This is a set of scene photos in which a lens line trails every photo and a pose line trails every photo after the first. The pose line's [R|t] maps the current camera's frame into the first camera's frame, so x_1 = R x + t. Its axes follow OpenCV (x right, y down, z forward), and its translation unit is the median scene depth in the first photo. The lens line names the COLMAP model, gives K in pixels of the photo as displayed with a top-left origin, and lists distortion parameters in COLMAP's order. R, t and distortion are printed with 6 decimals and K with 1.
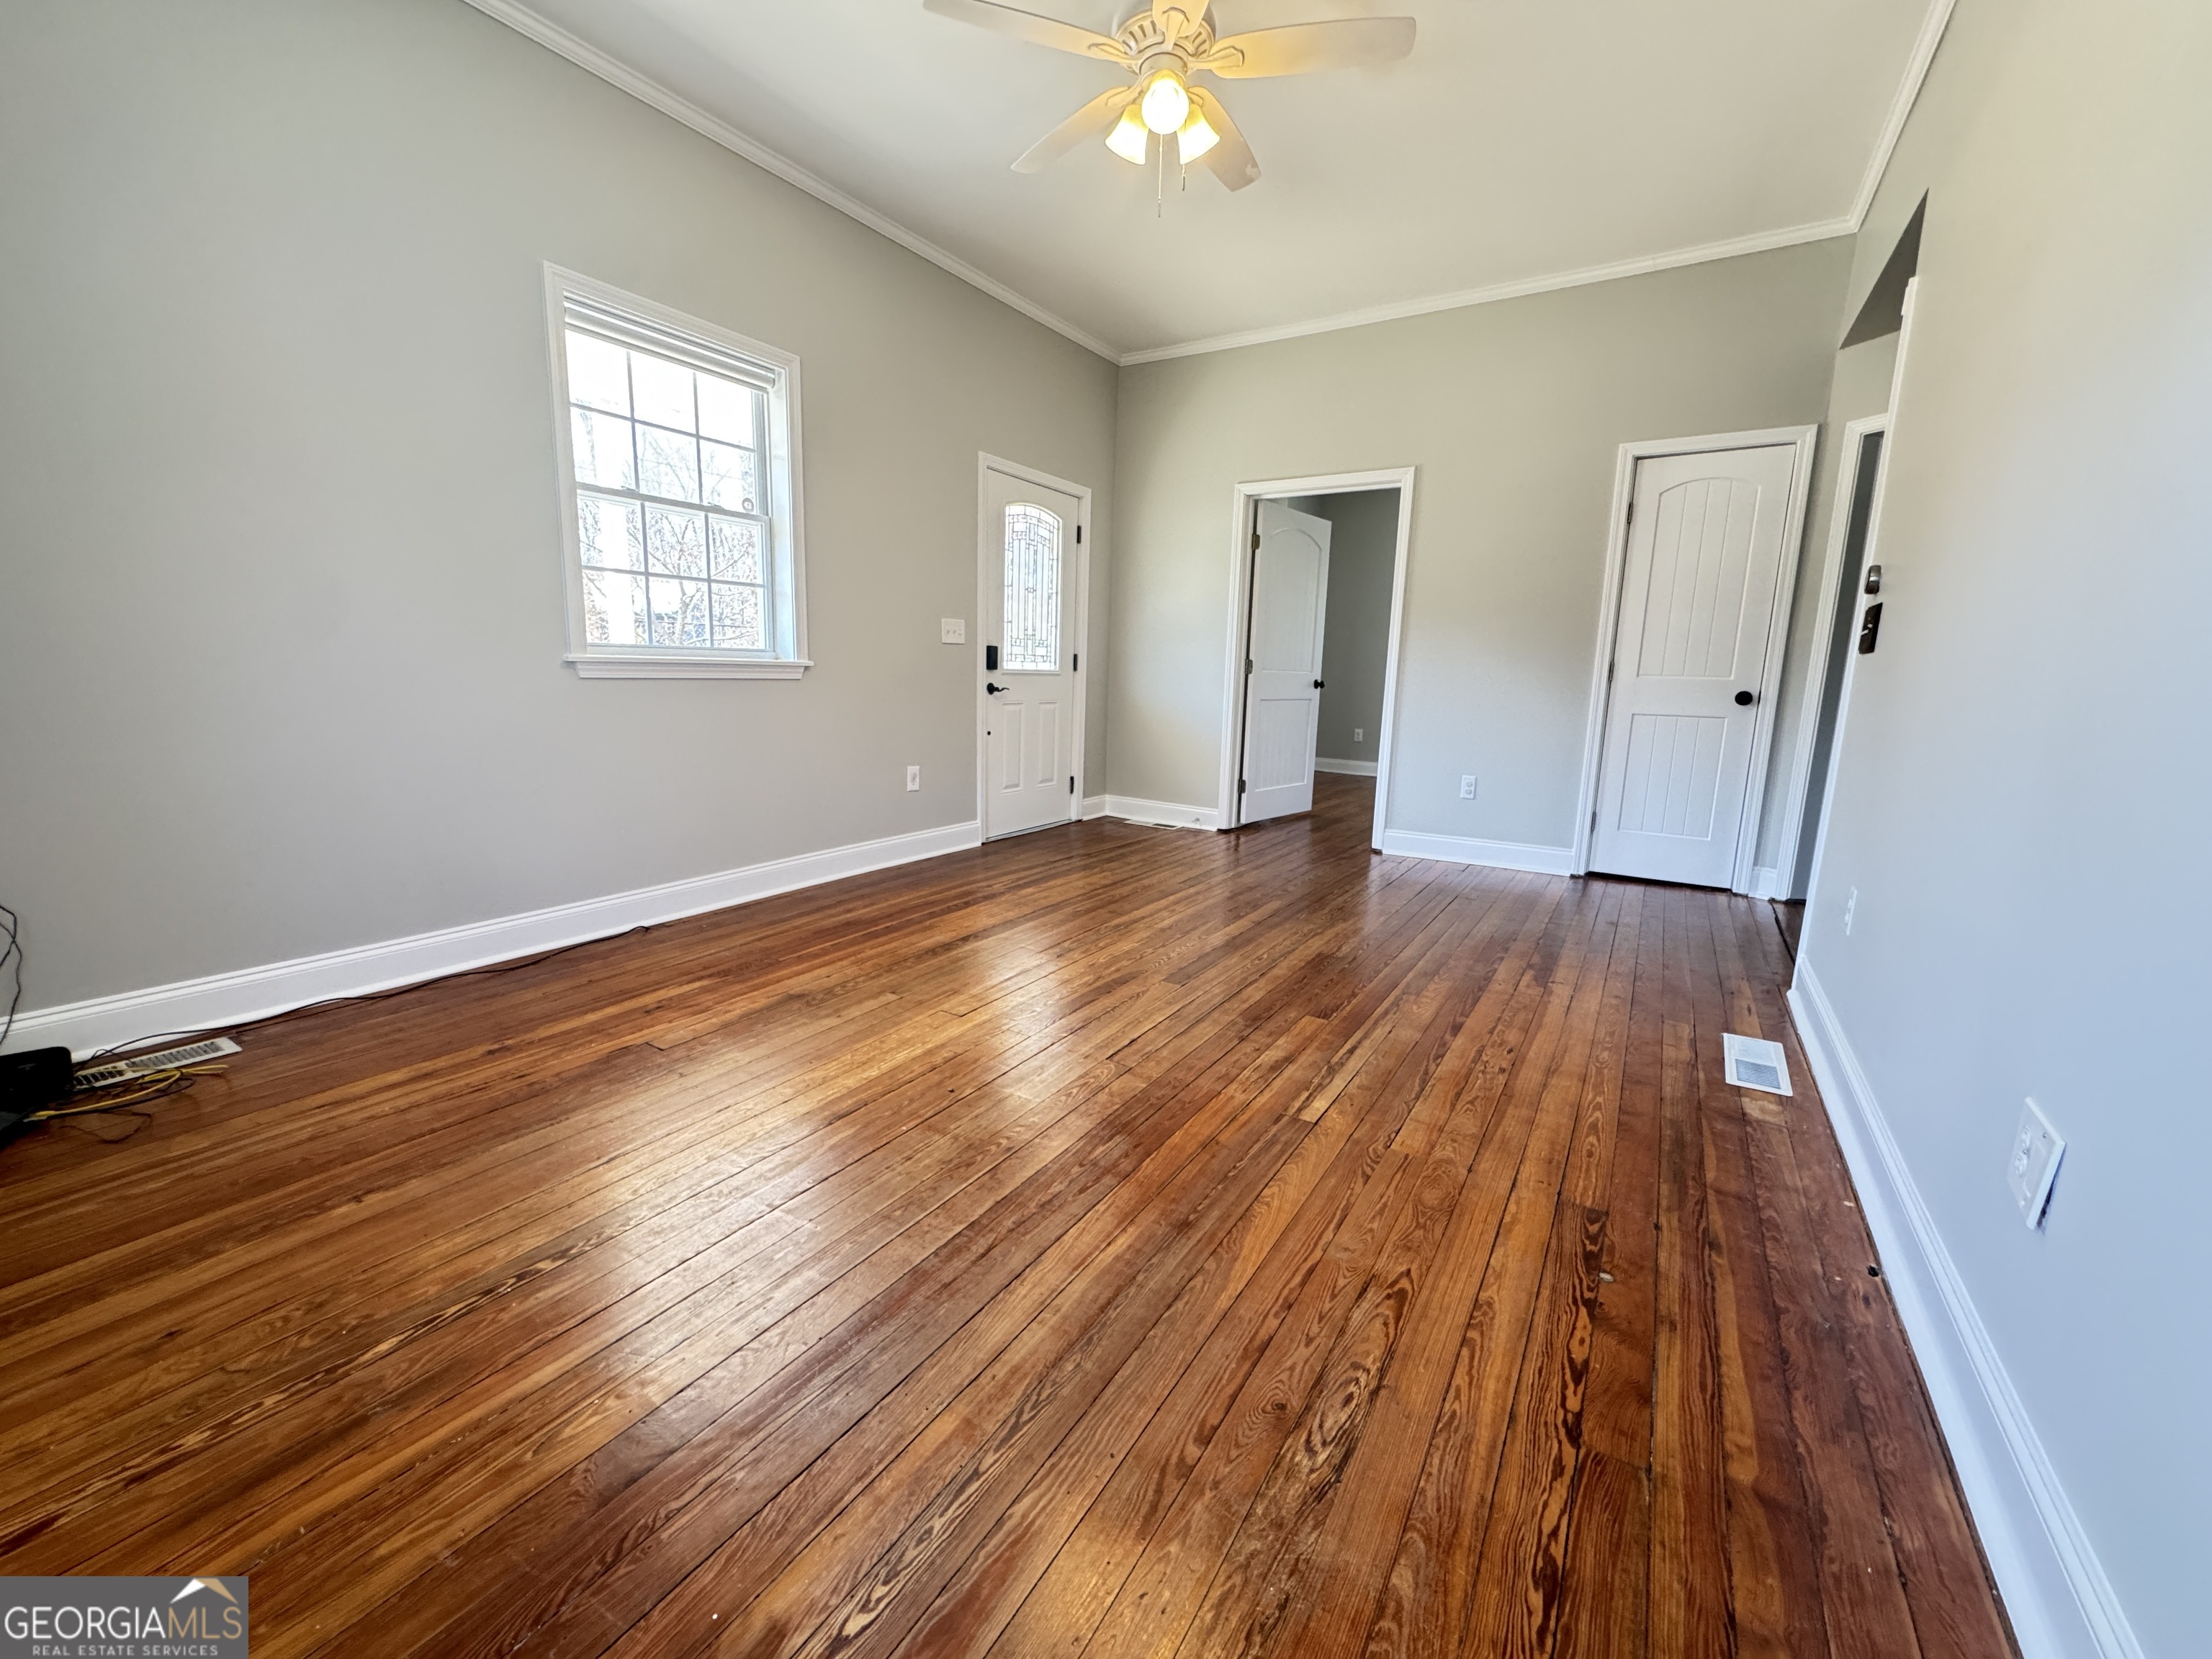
lens RADIAL K [[886.1, 0, 1104.7], [0, 886.1, 825.9], [0, 0, 1]] dist [-0.005898, 0.001452]
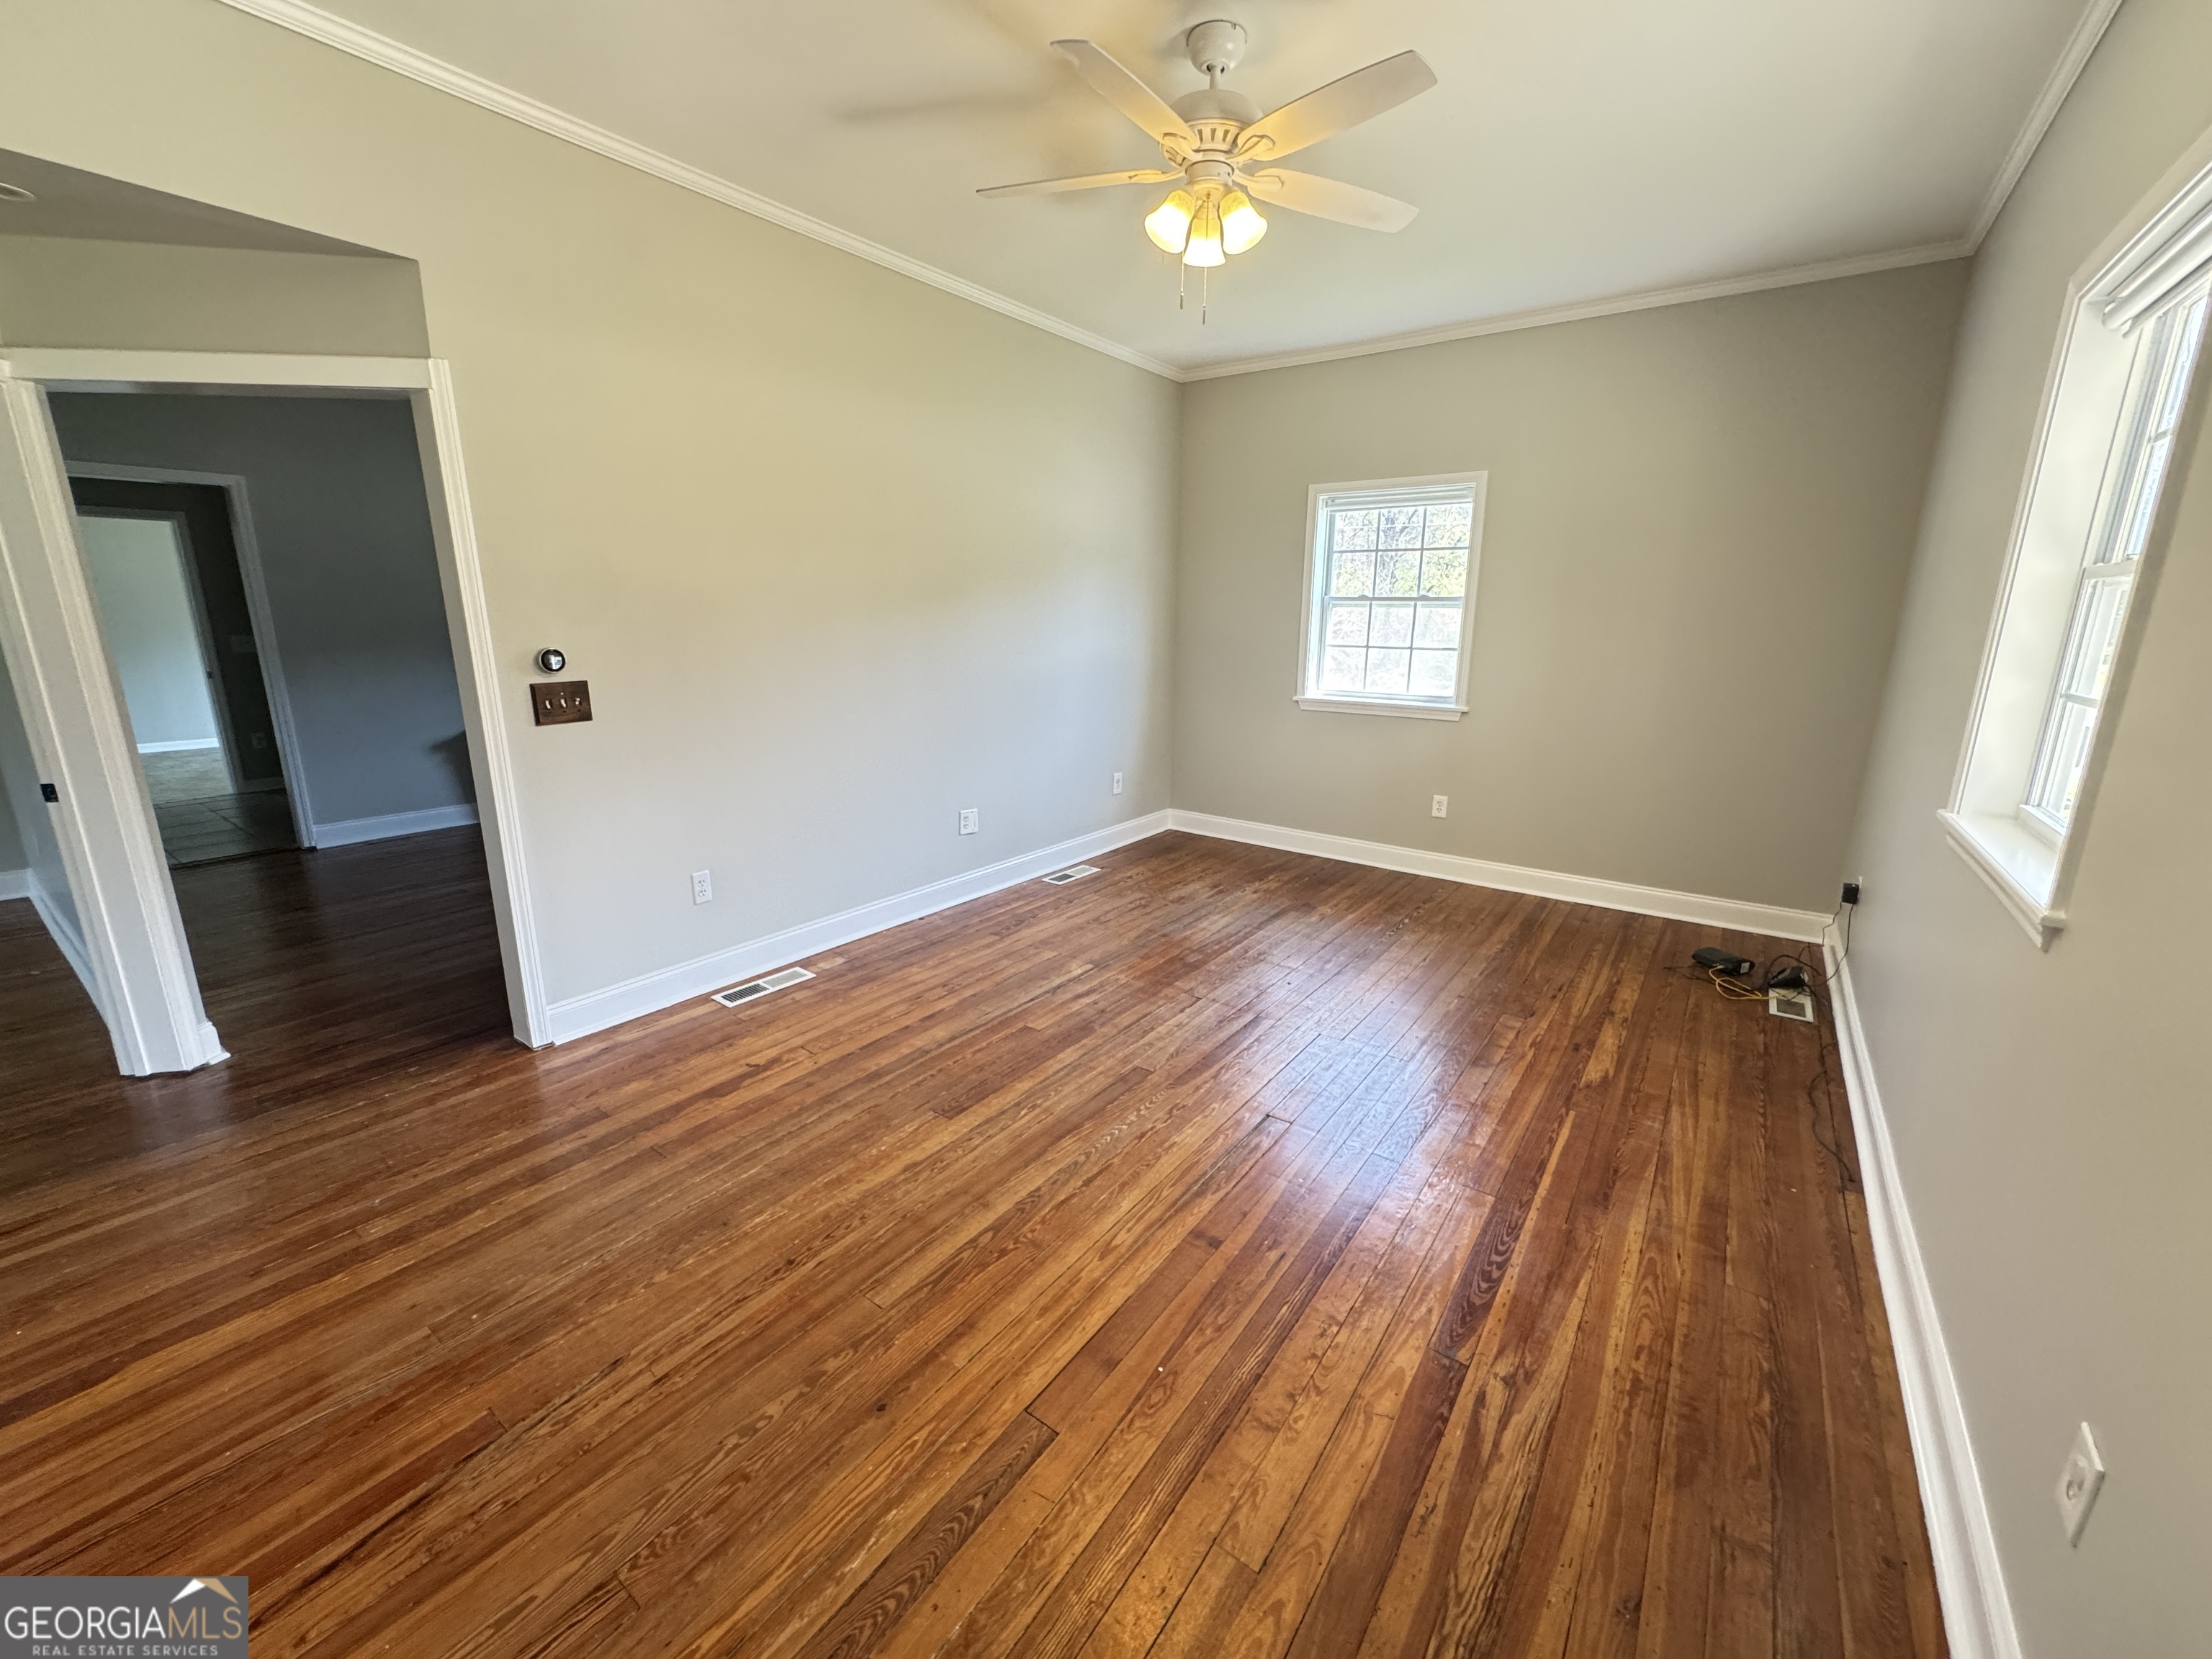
lens RADIAL K [[886.1, 0, 1104.3], [0, 886.1, 827.8], [0, 0, 1]] dist [-0.005898, 0.001452]
pose [[-0.997446, -0.048083, 0.052819, 0.092107], [-0.022712, 0.914609, 0.403702, -0.563276], [-0.067720, 0.401471, -0.913365, 2.099956]]
